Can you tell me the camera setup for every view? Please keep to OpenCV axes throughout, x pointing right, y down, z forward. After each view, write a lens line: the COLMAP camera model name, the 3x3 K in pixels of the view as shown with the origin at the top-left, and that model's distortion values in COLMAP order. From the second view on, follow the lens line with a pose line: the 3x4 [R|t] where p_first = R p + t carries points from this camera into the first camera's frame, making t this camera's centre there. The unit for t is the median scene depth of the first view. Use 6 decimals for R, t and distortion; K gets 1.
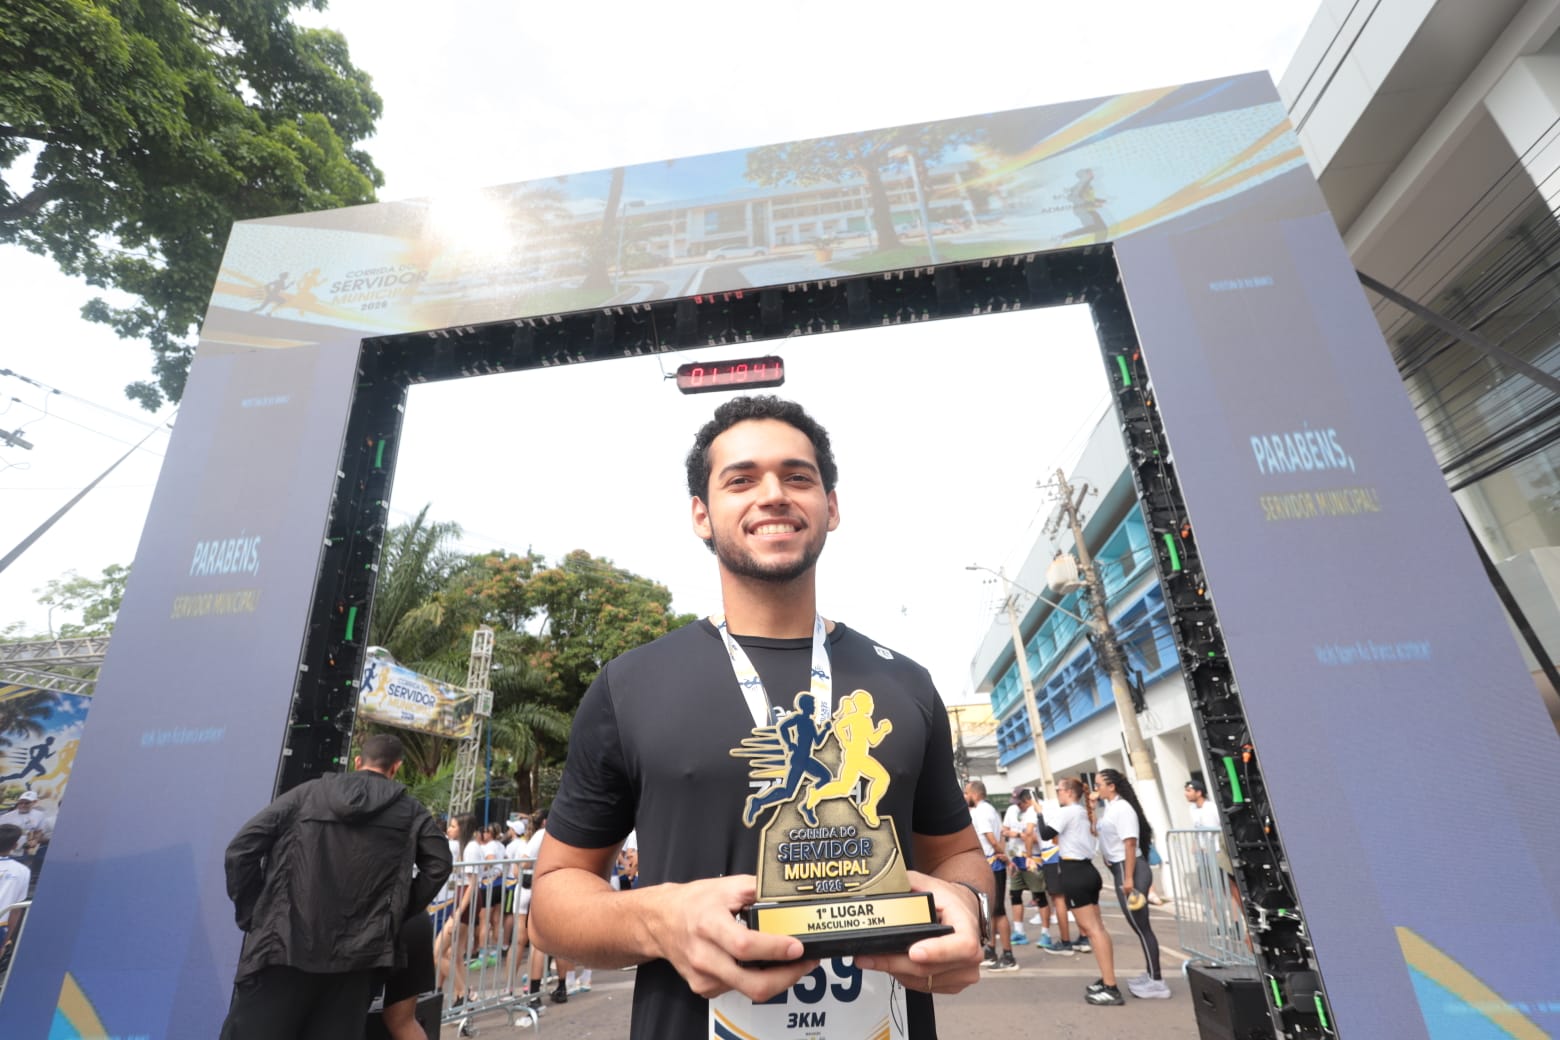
lens RADIAL K [[734.0, 0, 780.0], [0, 734.0, 520.0], [0, 0, 1]] dist [-0.003756, 0.001773]
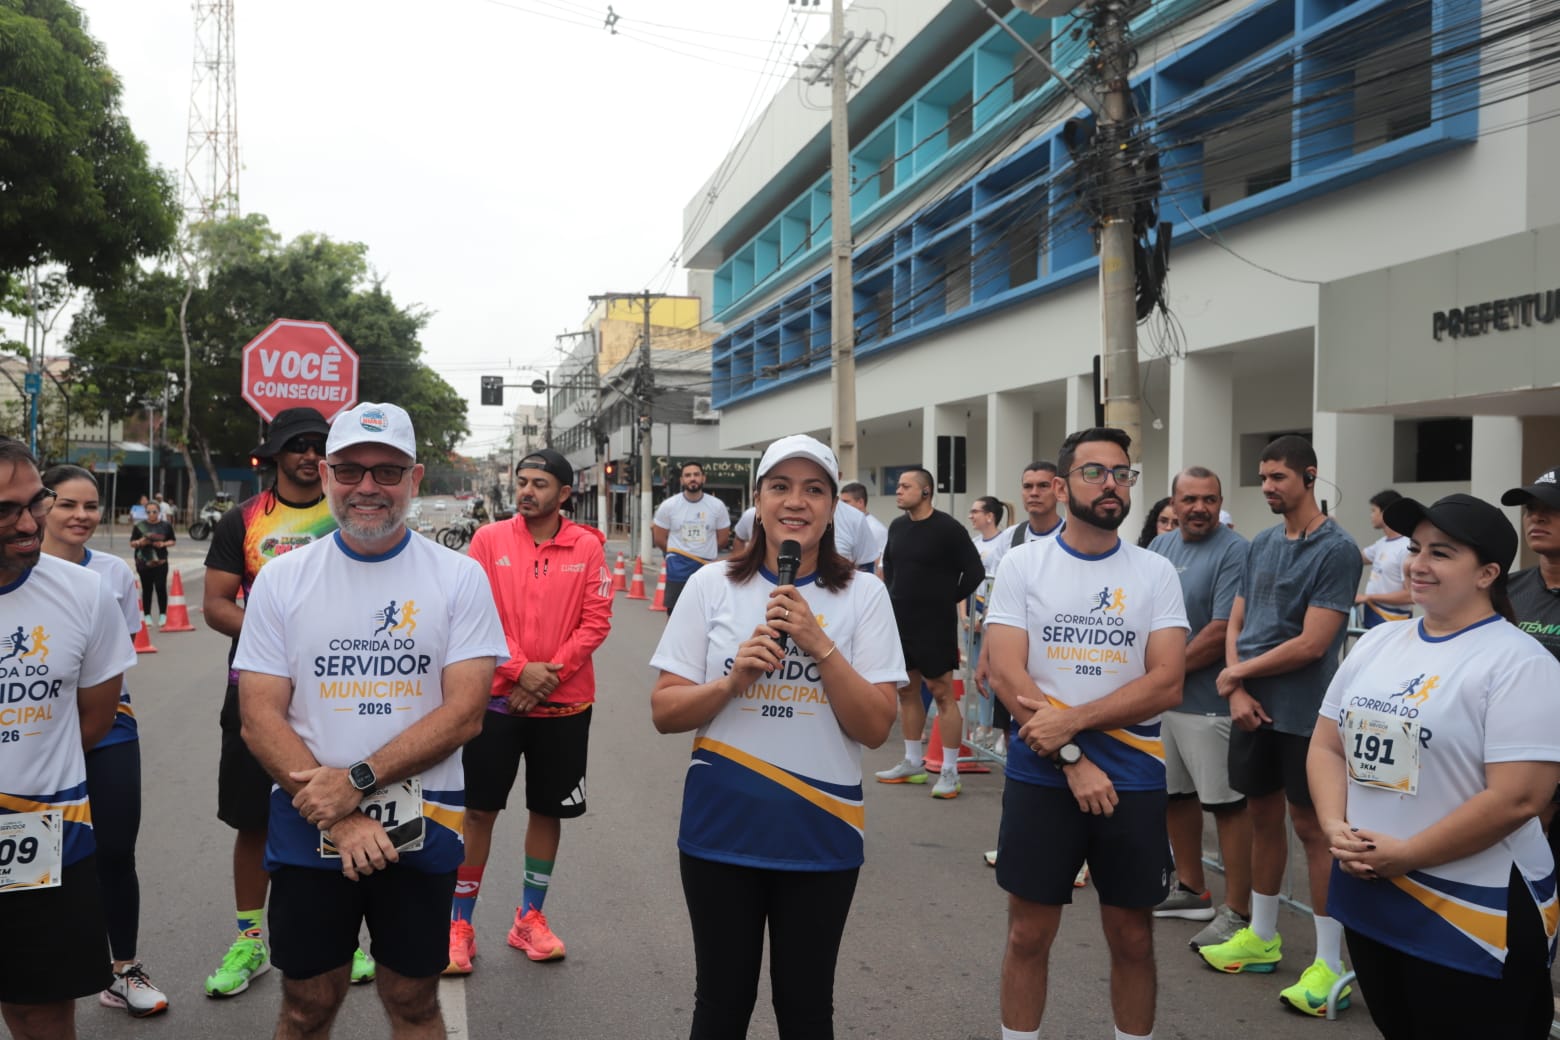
lens RADIAL K [[734.0, 0, 780.0], [0, 734.0, 520.0], [0, 0, 1]] dist [-0.003756, 0.001773]
pose [[0.841917, 0.075532, 0.534295, 0.075195], [-0.280648, 0.906991, 0.314012, 0.242518], [-0.460883, -0.414321, 0.784809, 0.566871]]
